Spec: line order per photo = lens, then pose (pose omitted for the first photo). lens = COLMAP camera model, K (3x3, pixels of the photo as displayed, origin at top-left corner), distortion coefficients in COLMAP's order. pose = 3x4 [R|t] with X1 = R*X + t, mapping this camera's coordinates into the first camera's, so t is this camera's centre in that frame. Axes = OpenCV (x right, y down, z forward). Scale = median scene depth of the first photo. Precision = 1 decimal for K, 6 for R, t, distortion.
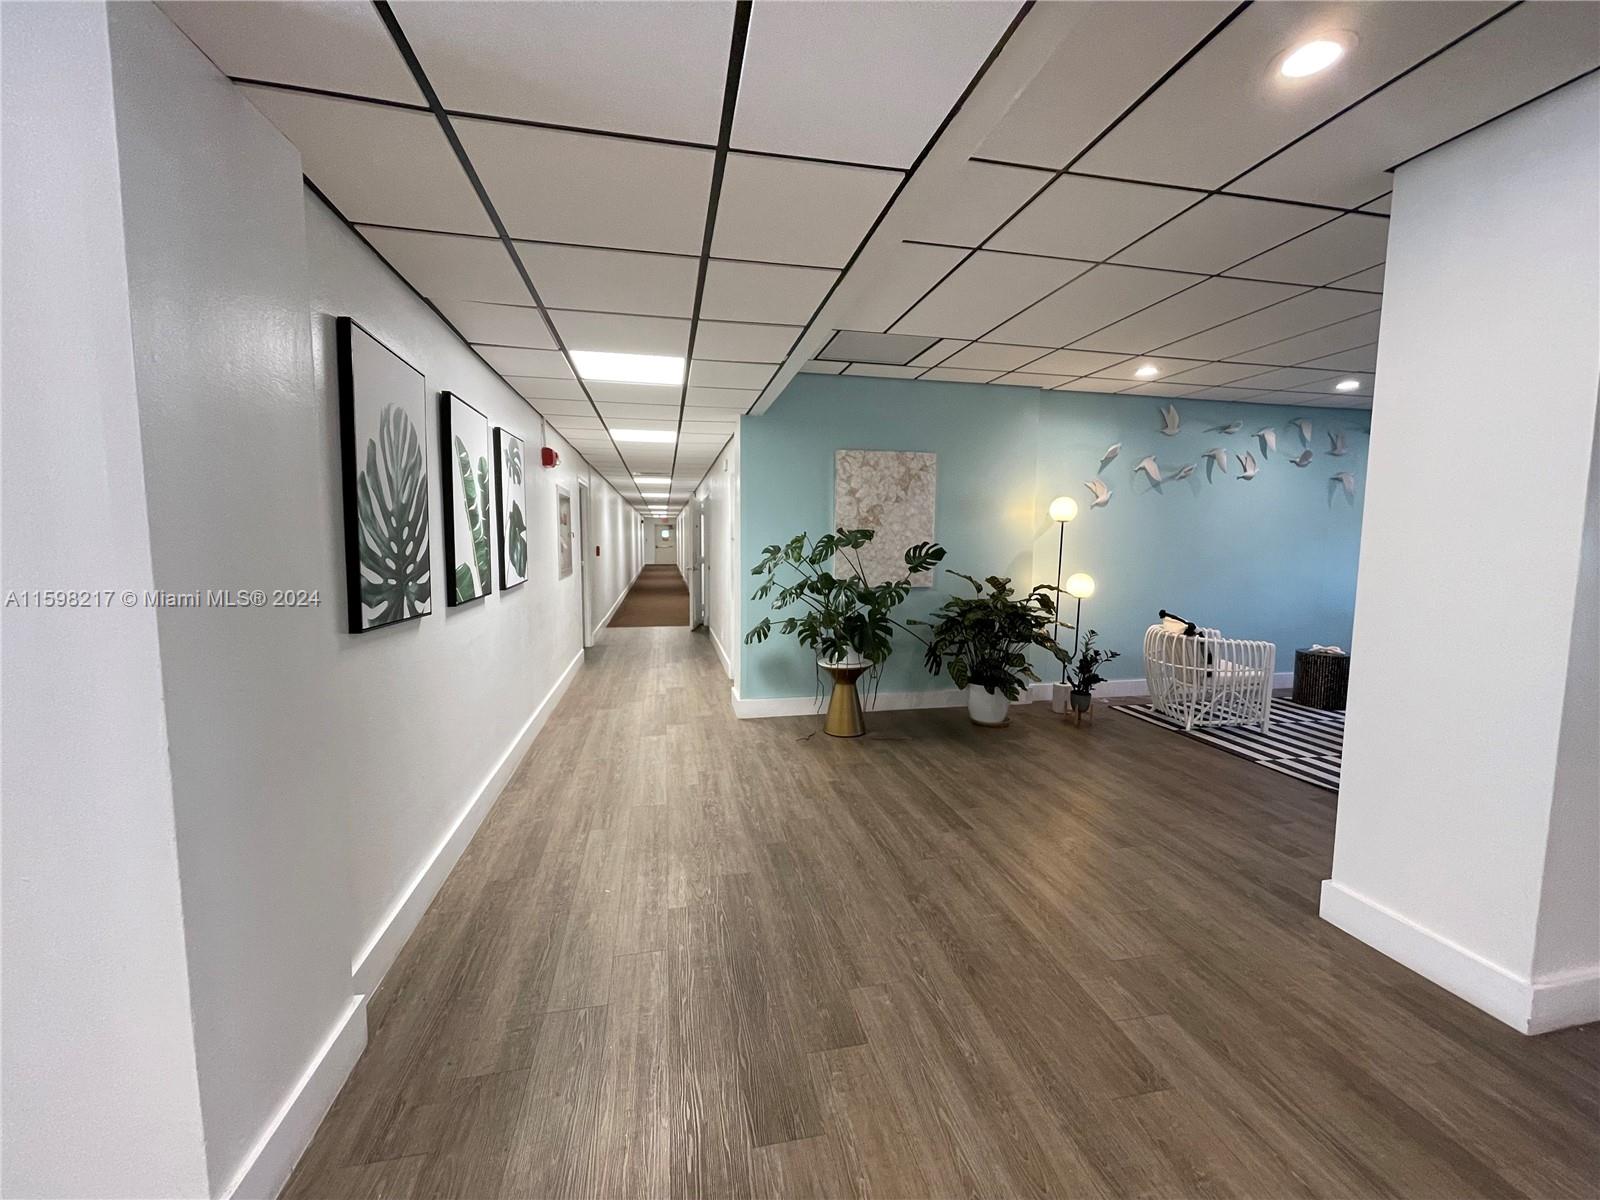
lens RADIAL K [[643.2, 0, 800.0], [0, 643.2, 600.0], [0, 0, 1]] dist [0.001233, -0.000204]
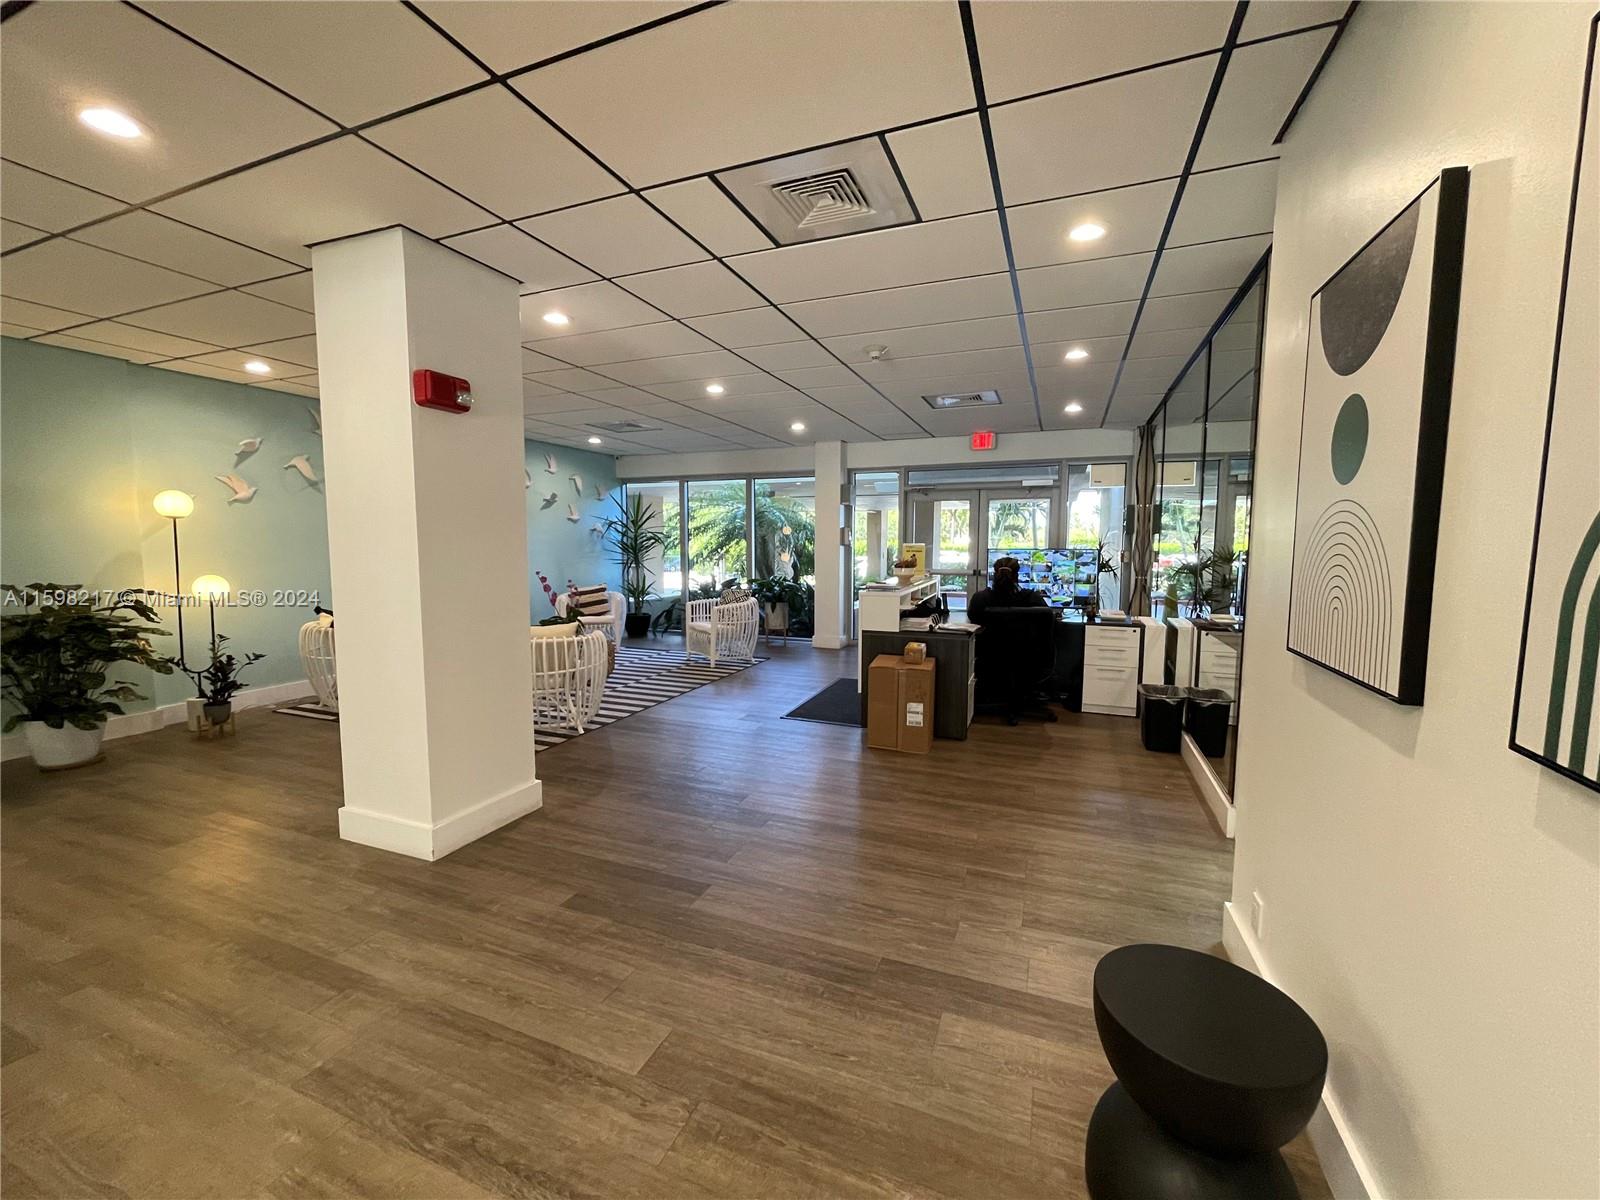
lens RADIAL K [[643.2, 0, 800.0], [0, 643.2, 600.0], [0, 0, 1]] dist [0.001233, -0.000204]
pose [[0.559850, -0.082880, 0.824438, 0.158475], [0.084141, 0.995528, 0.042942, 0.027457], [-0.824311, 0.045328, 0.564320, -0.223645]]
